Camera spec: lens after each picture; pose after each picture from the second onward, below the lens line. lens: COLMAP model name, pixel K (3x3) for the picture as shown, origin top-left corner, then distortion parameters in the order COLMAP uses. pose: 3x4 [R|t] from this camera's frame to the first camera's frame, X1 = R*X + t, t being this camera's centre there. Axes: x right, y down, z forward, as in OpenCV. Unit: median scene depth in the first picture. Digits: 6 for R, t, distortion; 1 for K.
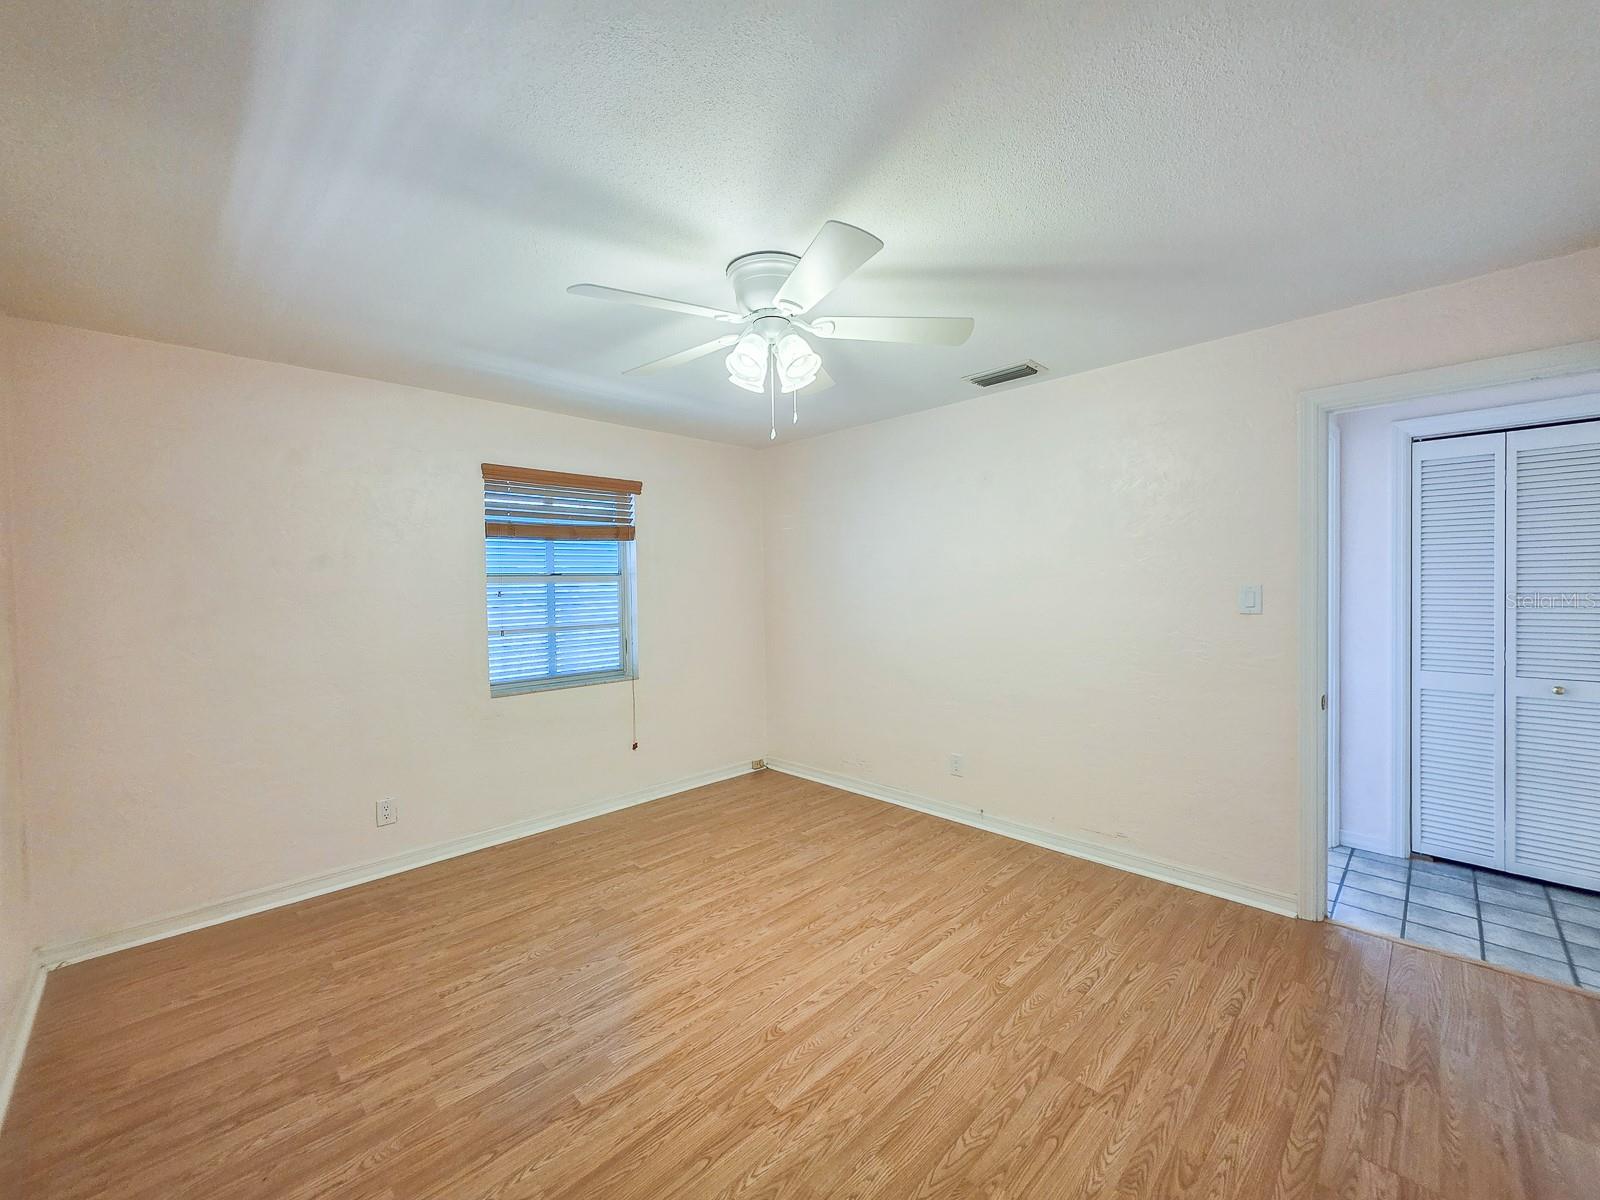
lens RADIAL K [[643.1, 0, 796.7], [0, 643.1, 600.7], [0, 0, 1]] dist [-0.000388, -0.000099]
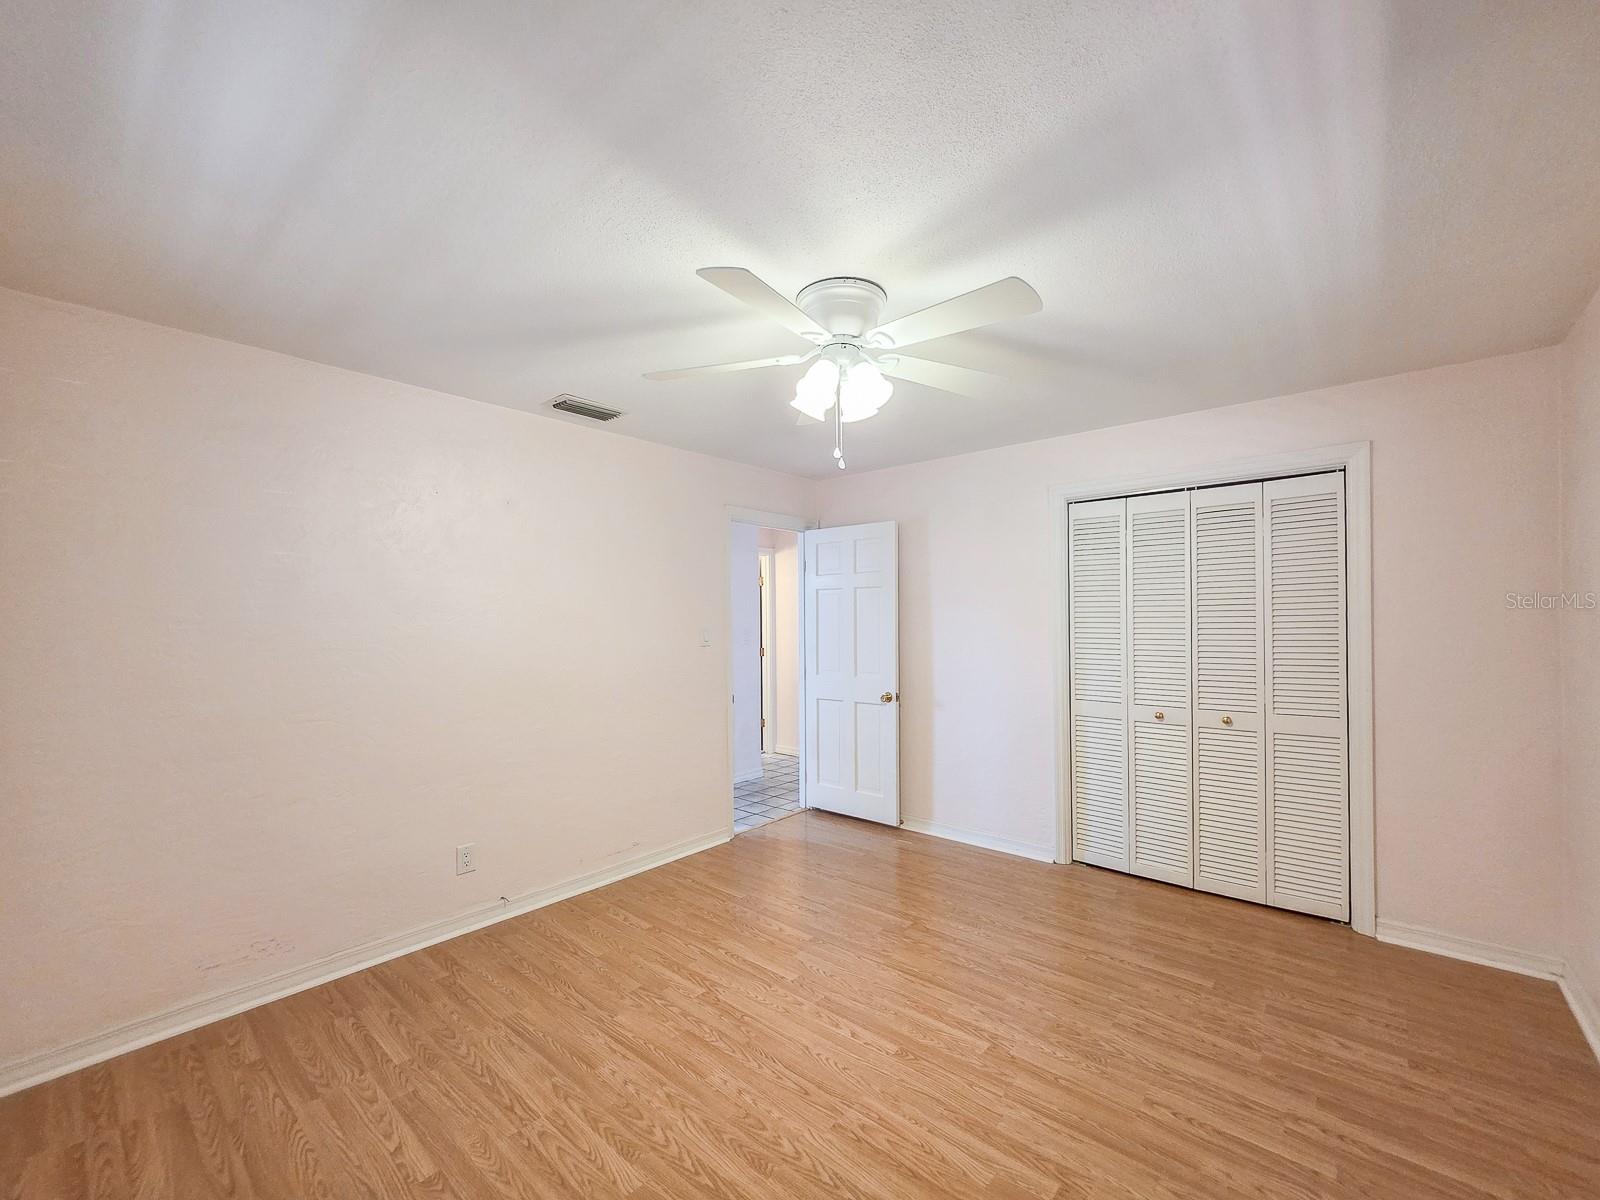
lens RADIAL K [[659.3, 0, 792.9], [0, 659.3, 618.2], [0, 0, 1]] dist [0.000060, 0.000108]
pose [[-0.068384, 0.019807, 0.997462, -0.986320], [0.037916, 0.999132, -0.017241, -0.010560], [-0.996938, 0.036641, -0.069076, 1.111733]]
